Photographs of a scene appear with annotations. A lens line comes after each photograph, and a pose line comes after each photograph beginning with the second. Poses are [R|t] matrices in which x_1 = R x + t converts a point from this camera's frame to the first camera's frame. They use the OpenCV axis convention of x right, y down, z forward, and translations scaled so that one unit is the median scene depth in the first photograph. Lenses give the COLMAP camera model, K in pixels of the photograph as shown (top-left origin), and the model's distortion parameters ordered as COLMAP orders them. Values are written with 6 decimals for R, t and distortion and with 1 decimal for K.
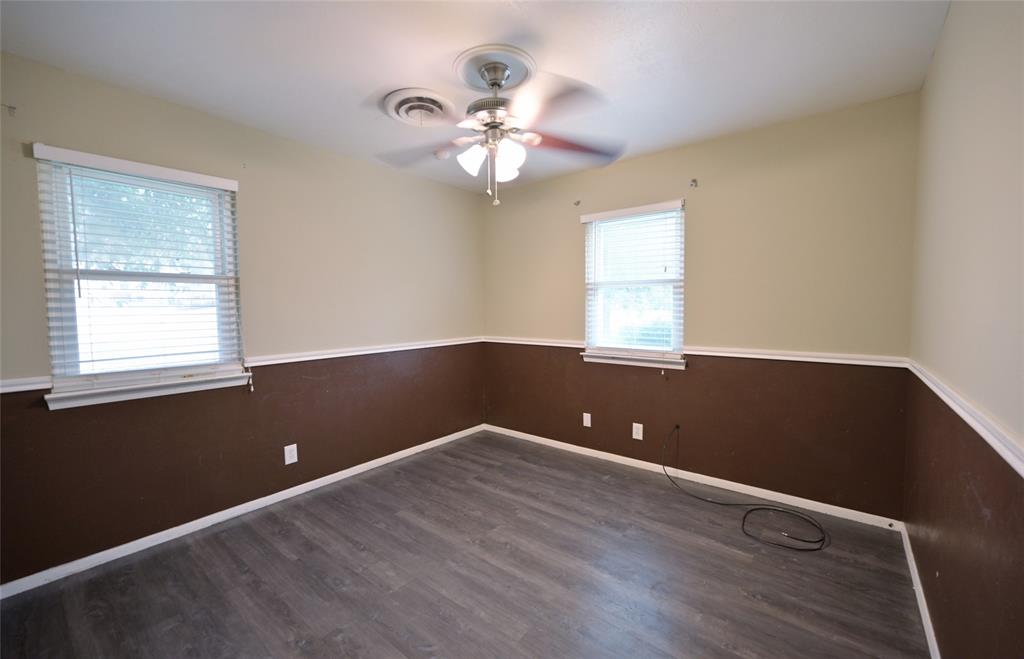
lens RADIAL K [[413.7, 0, 511.0], [0, 413.7, 323.4], [0, 0, 1]] dist [-0.001088, 0.000157]
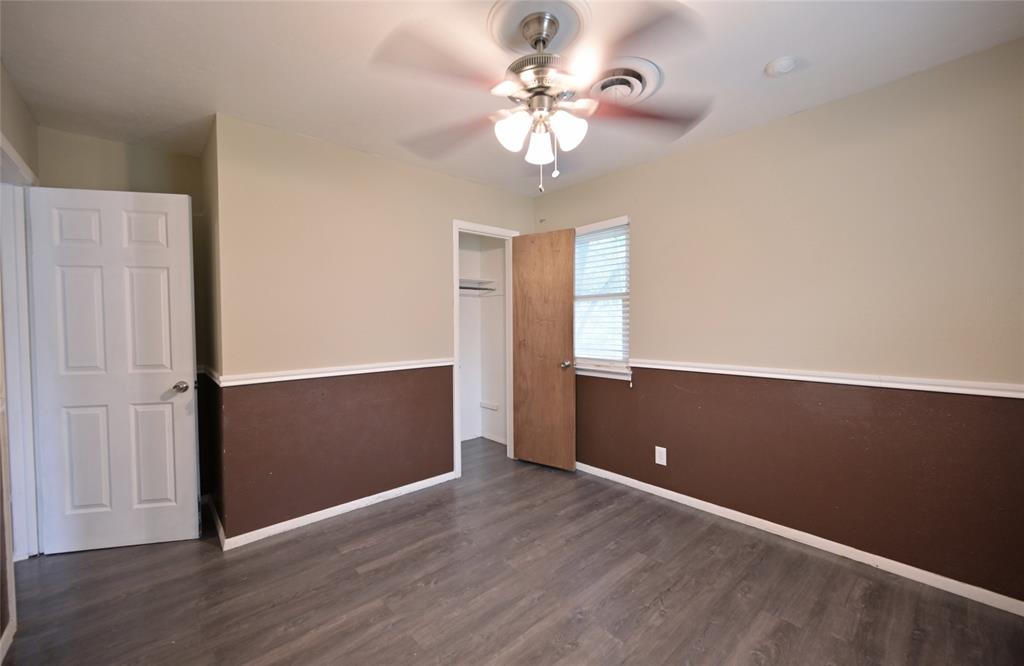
lens RADIAL K [[406.7, 0, 510.4], [0, 406.7, 334.5], [0, 0, 1]] dist [-0.005904, 0.000320]
pose [[-0.160988, 0.044919, -0.985934, 0.676628], [-0.027657, 0.998366, 0.050001, -0.043928], [0.986569, 0.035318, -0.159482, 0.969732]]
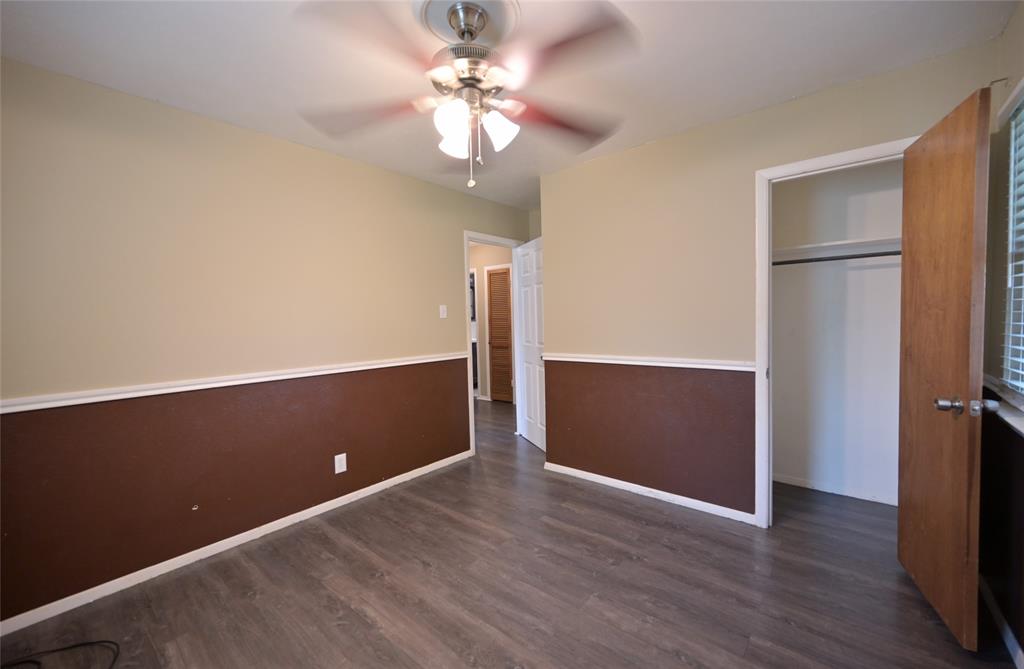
lens RADIAL K [[406.7, 0, 513.6], [0, 406.7, 337.8], [0, 0, 1]] dist [-0.005904, 0.000320]
pose [[-0.999331, 0.032824, 0.016149, -0.103694], [0.034116, 0.995571, 0.087598, -0.060506], [-0.013202, 0.088091, -0.996025, 1.597247]]
